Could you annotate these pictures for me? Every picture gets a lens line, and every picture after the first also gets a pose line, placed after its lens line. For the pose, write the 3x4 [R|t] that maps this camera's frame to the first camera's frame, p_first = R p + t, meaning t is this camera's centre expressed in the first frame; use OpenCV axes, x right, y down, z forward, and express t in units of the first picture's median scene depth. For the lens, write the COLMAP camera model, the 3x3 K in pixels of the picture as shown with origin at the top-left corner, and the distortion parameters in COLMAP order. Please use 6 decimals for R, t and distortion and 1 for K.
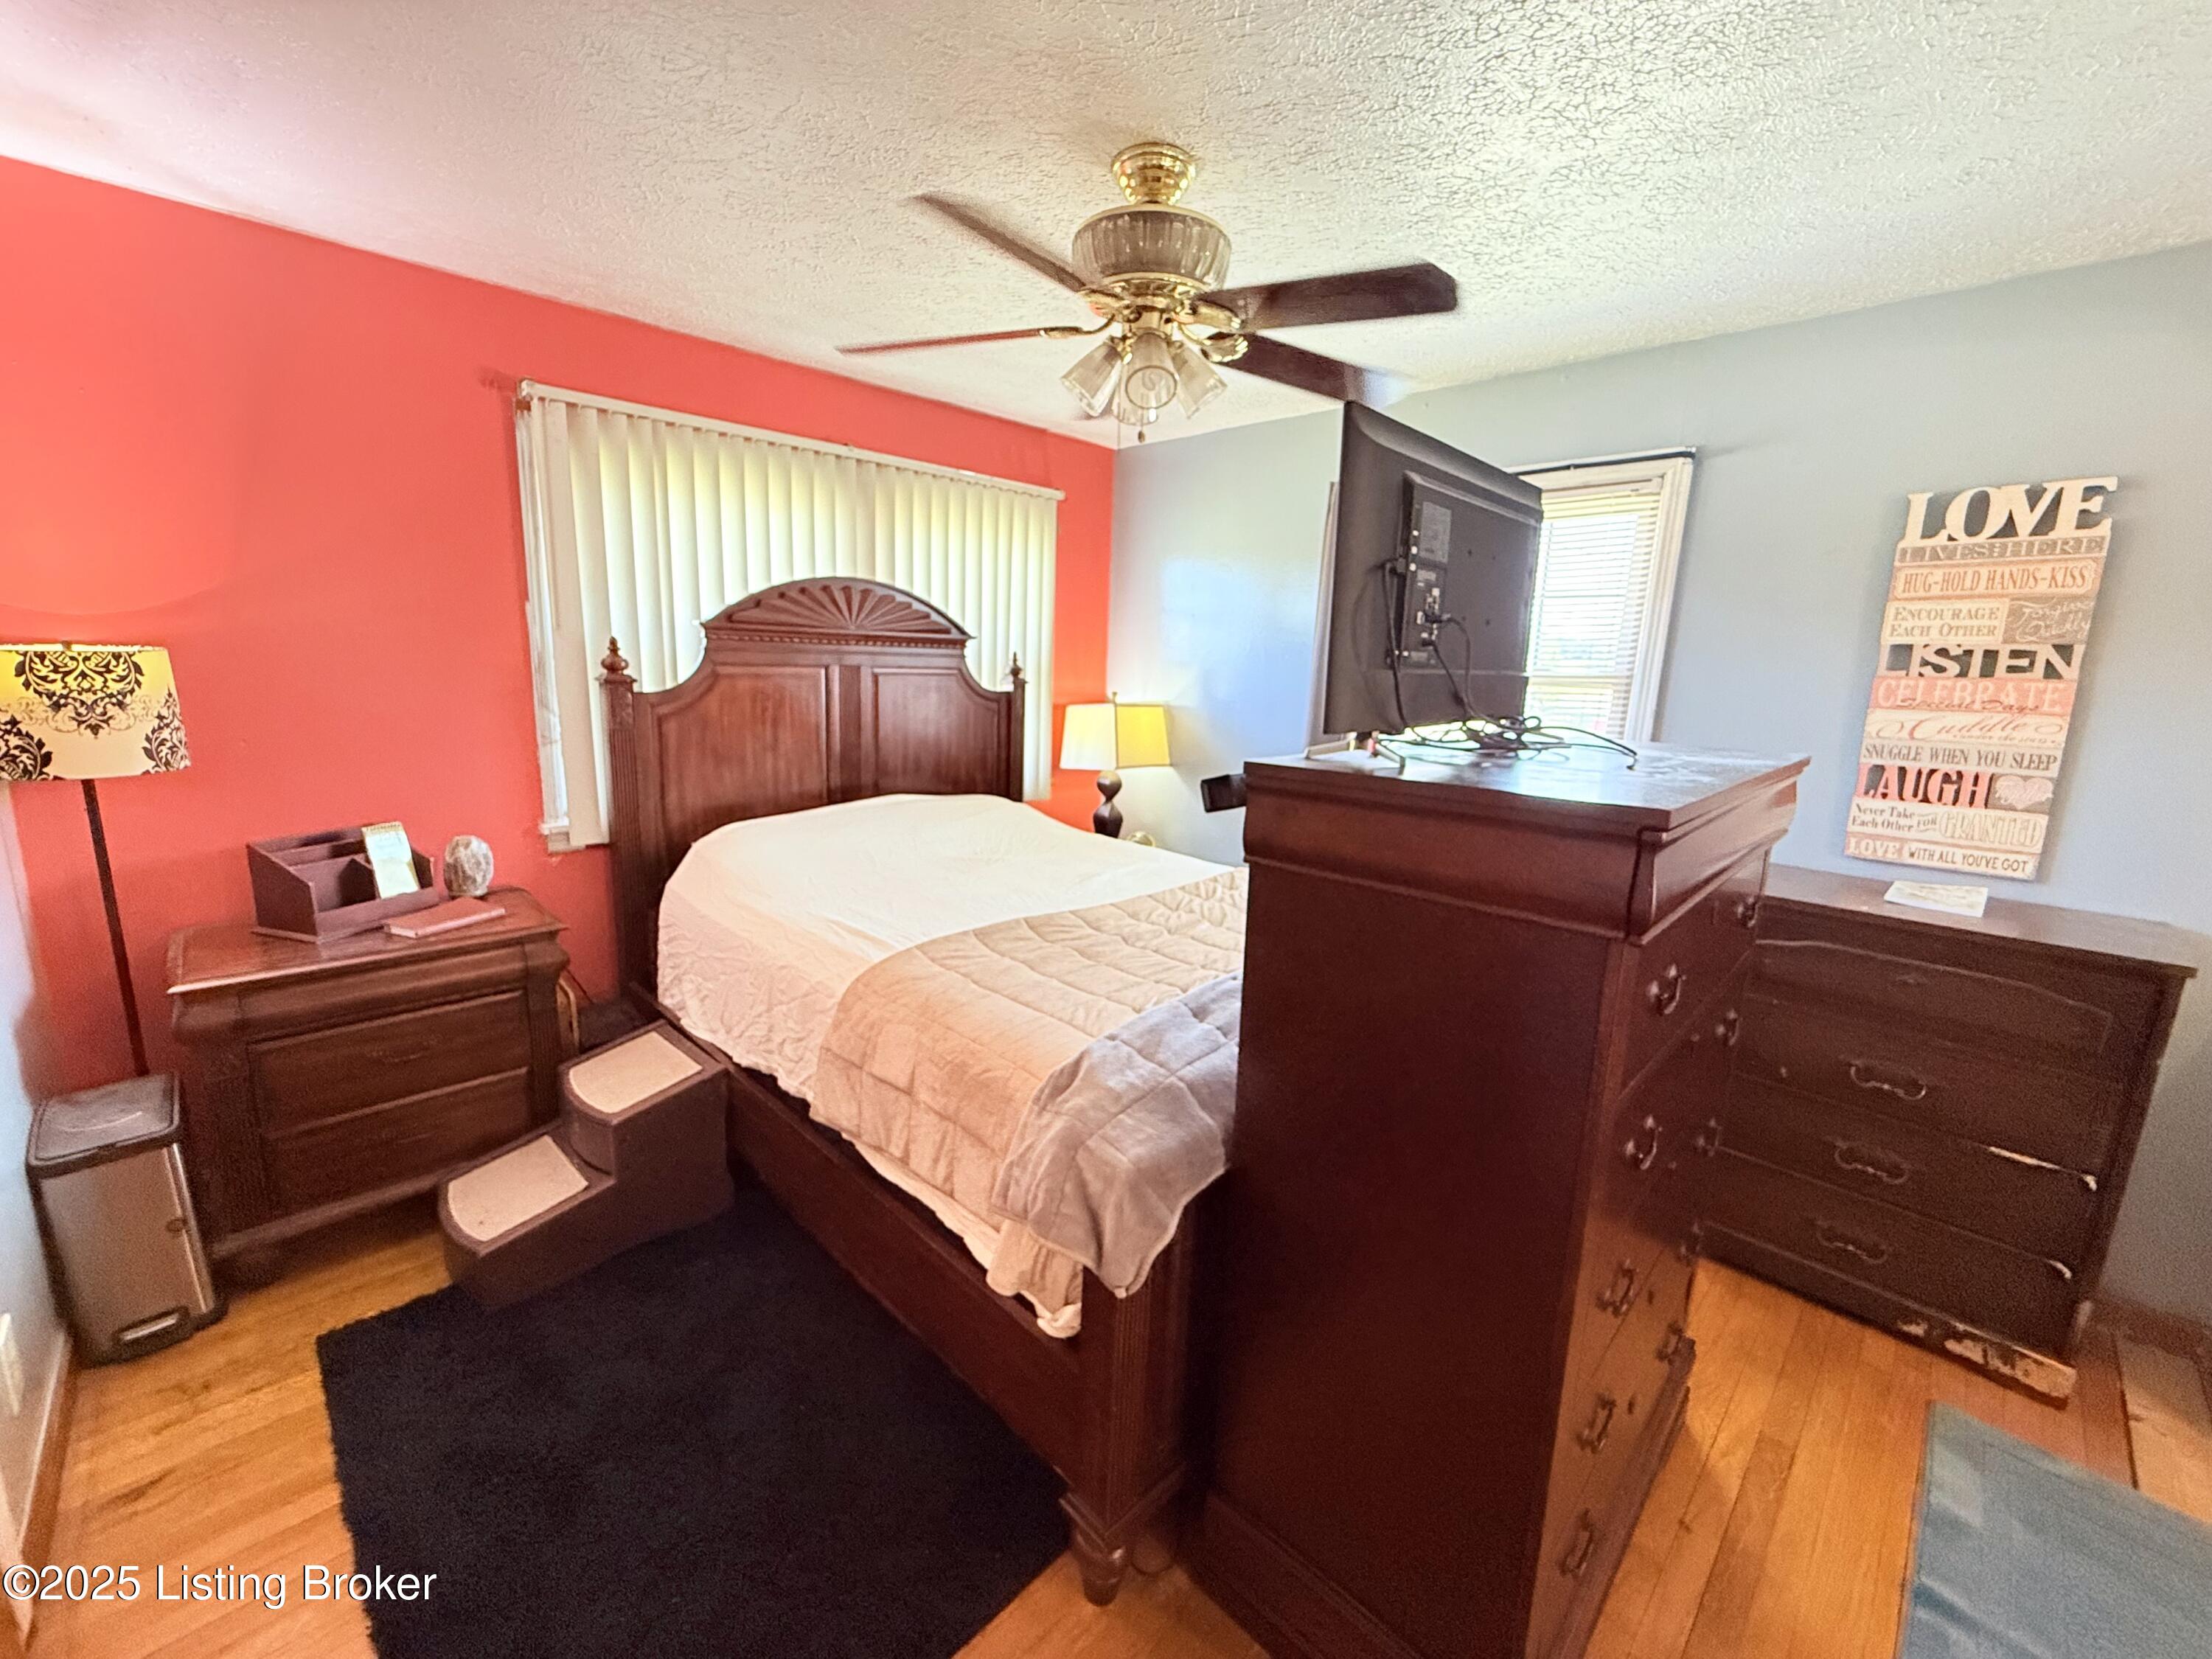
lens RADIAL K [[876.9, 0, 1106.4], [0, 876.9, 831.5], [0, 0, 1]] dist [-0.007927, -0.000151]
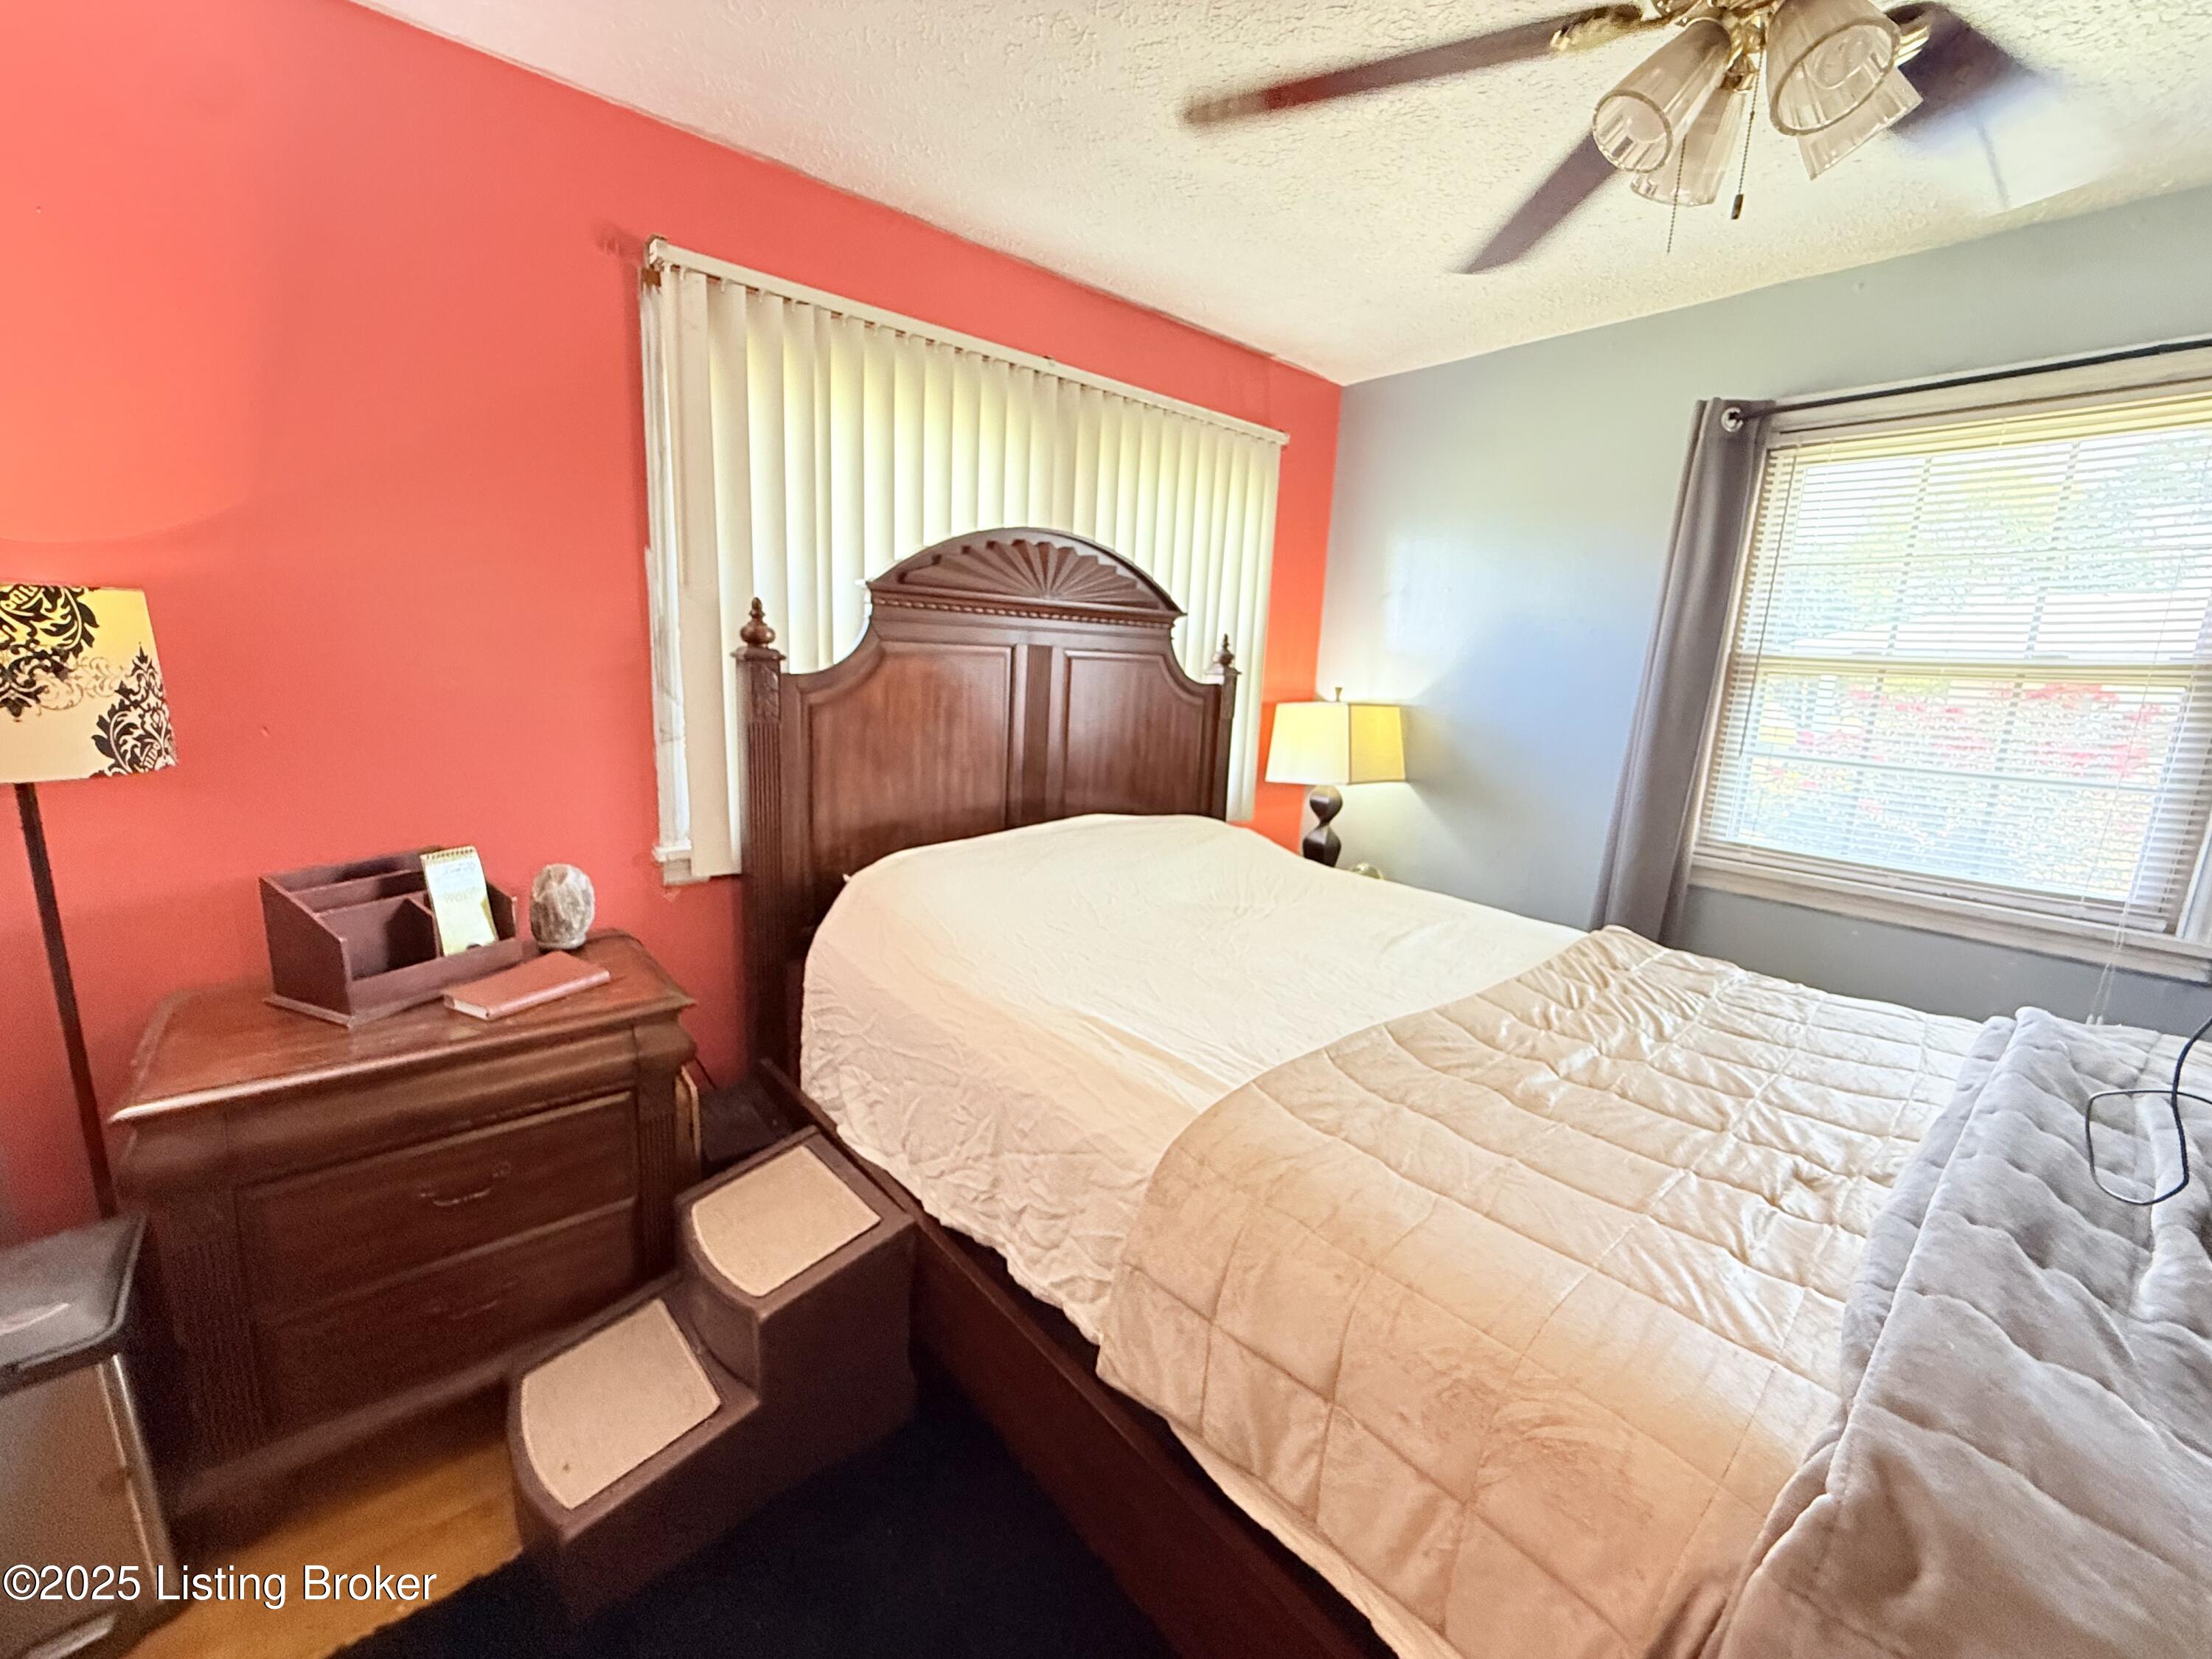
lens RADIAL K [[876.9, 0, 1103.5], [0, 876.9, 832.0], [0, 0, 1]] dist [-0.007927, -0.000151]
pose [[0.996766, 0.024719, -0.076465, -0.241784], [-0.025070, 0.999679, -0.003625, -0.033552], [0.076351, 0.005530, 0.997066, 0.327868]]
